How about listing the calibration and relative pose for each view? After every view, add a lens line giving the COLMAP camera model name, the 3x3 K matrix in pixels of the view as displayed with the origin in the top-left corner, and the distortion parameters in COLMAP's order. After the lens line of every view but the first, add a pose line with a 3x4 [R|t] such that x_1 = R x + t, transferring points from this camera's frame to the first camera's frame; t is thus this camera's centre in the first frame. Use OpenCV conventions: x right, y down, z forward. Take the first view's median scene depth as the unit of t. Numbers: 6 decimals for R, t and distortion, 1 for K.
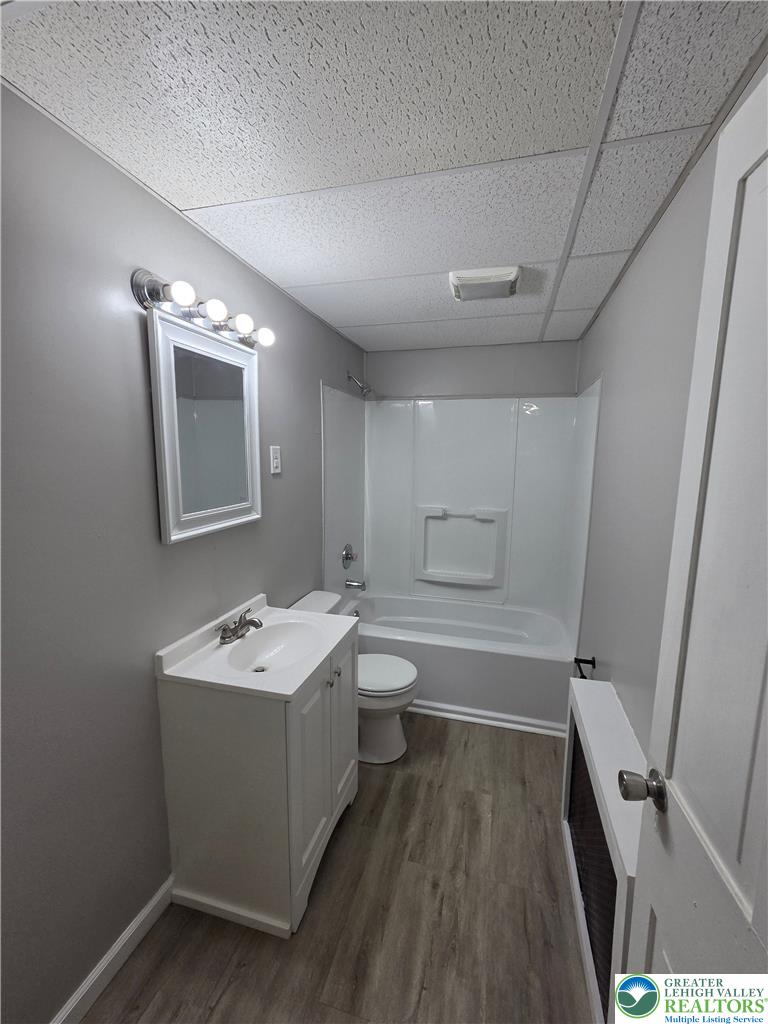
lens RADIAL K [[419.8, 0, 386.2], [0, 419.8, 506.8], [0, 0, 1]] dist [0.000560, -0.000345]
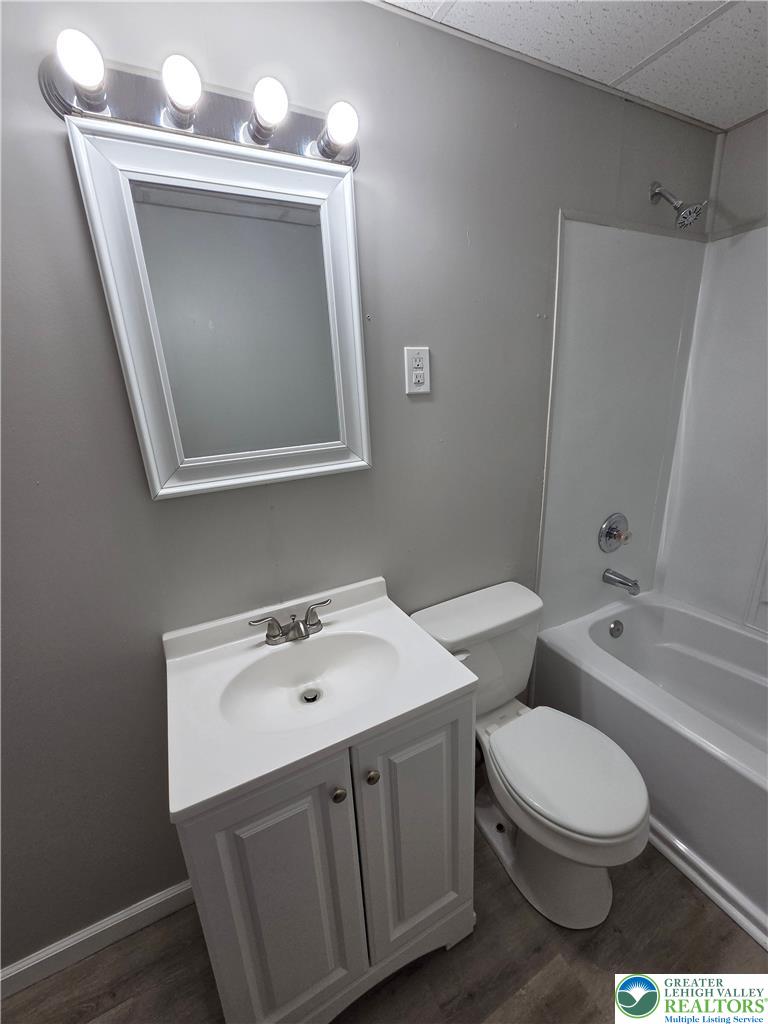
lens RADIAL K [[419.8, 0, 386.2], [0, 419.8, 506.8], [0, 0, 1]] dist [0.000560, -0.000345]
pose [[0.676671, 0.163947, -0.717801, 0.188144], [-0.035415, 0.981013, 0.190679, -0.035639], [0.735433, -0.103606, 0.669629, 0.593335]]
